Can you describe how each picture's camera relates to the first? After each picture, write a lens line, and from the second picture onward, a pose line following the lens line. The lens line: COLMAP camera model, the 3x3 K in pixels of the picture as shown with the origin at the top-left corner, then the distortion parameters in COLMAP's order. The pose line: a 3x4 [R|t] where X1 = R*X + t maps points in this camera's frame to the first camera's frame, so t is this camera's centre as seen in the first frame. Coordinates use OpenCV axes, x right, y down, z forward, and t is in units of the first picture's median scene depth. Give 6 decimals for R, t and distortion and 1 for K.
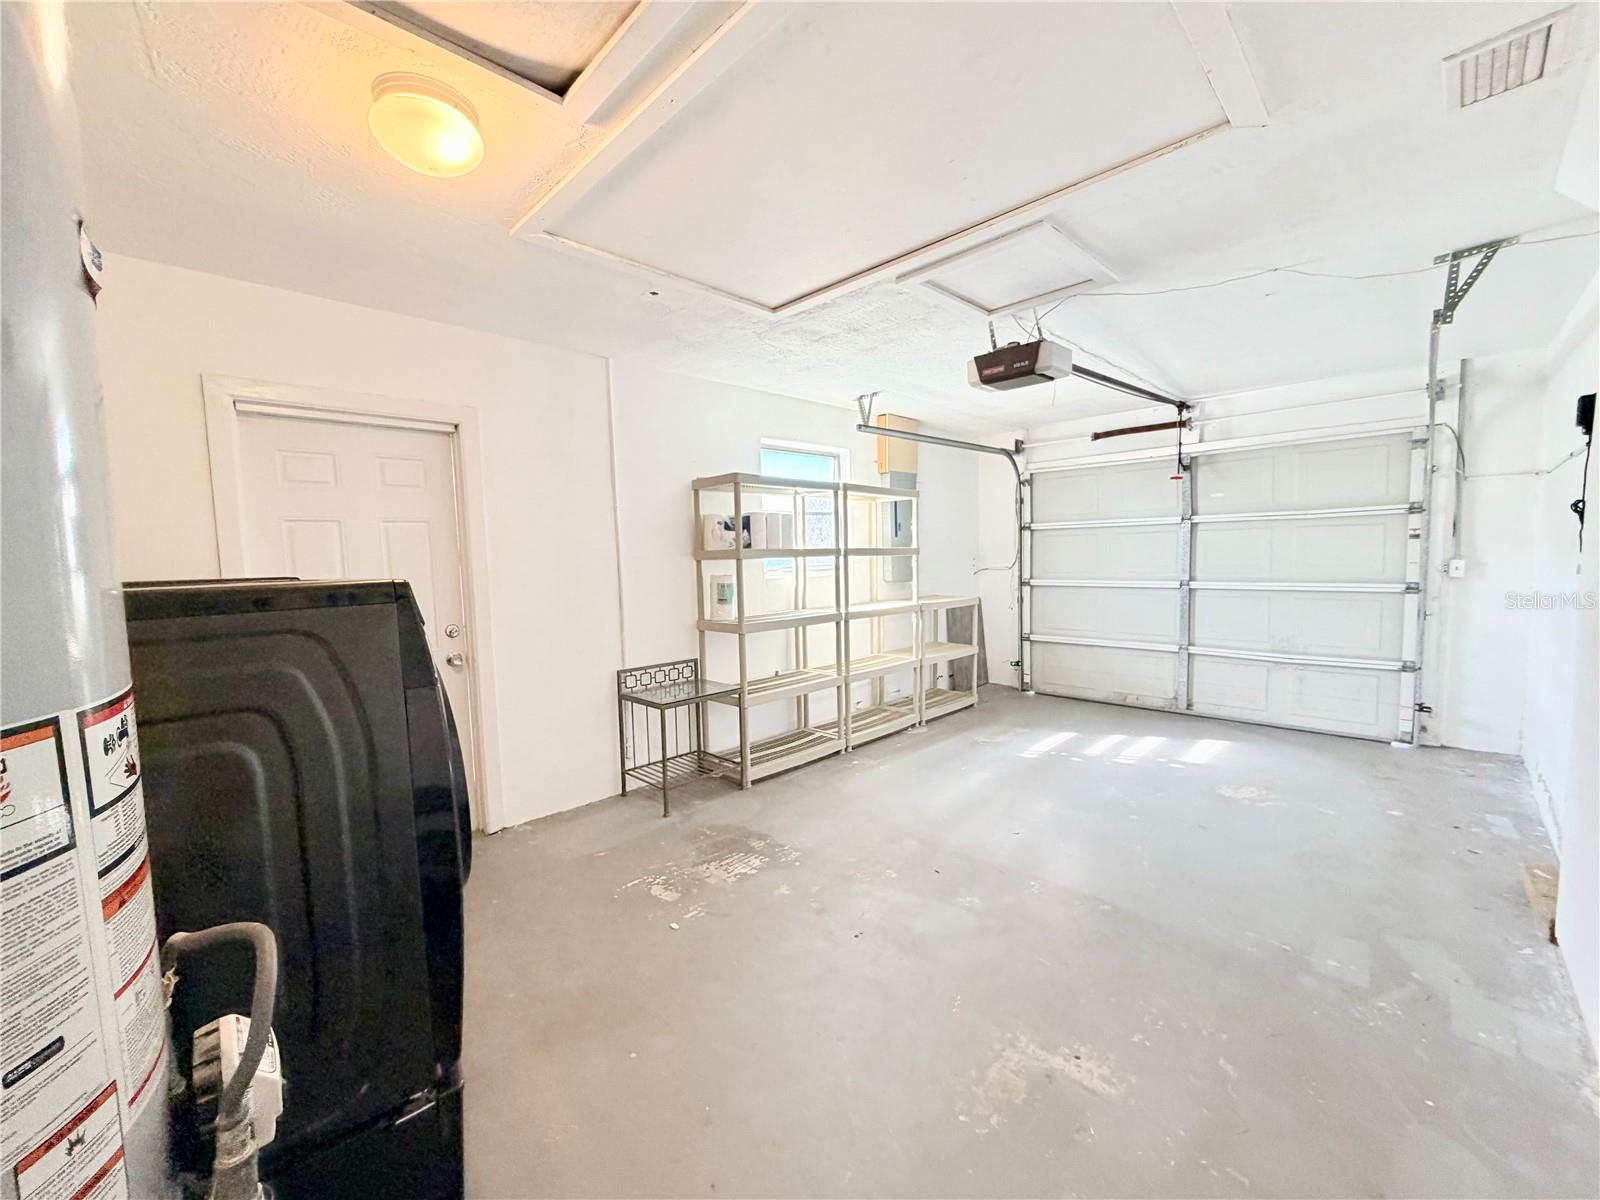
lens RADIAL K [[640.0, 0, 807.3], [0, 640.0, 591.0], [0, 0, 1]] dist [-0.000034, 0.000688]
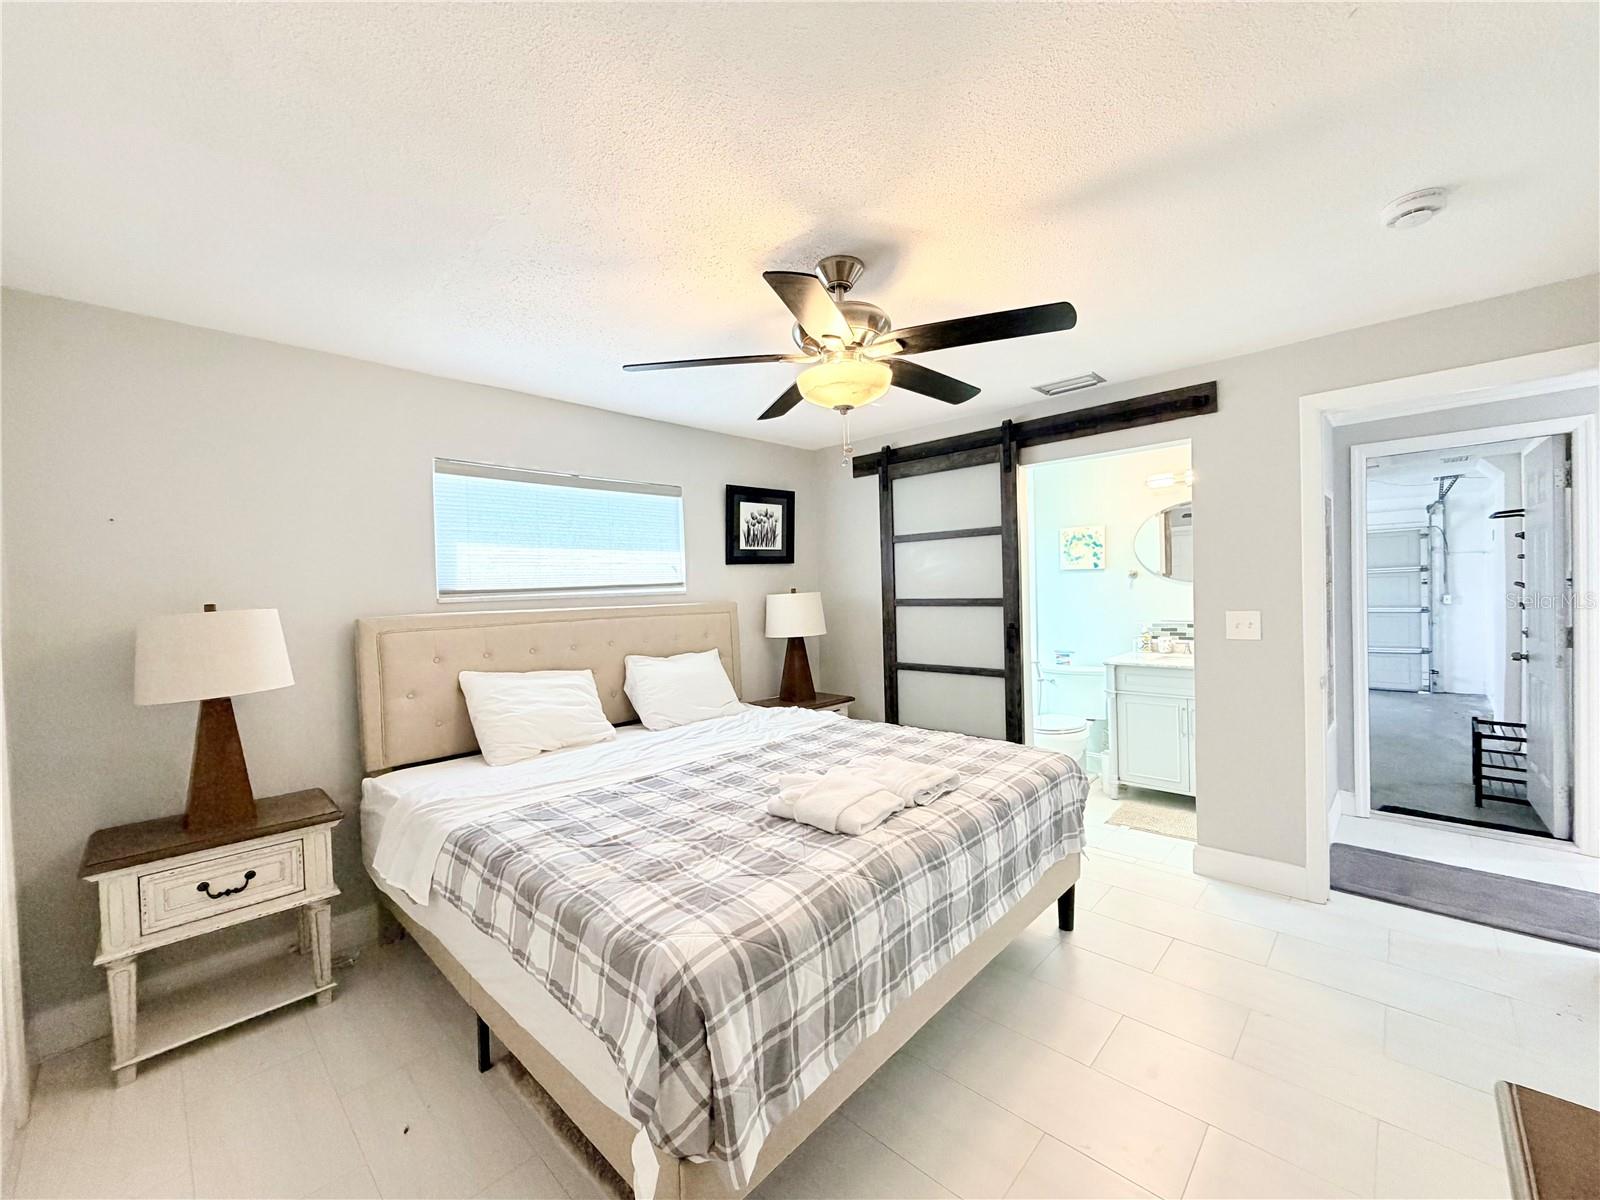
lens RADIAL K [[640.0, 0, 799.2], [0, 640.0, 592.5], [0, 0, 1]] dist [-0.000034, 0.000688]
pose [[0.999923, -0.007038, 0.010220, -0.969541], [0.007588, 0.998469, -0.054796, 0.035371], [-0.009818, 0.054869, 0.998445, -0.920245]]
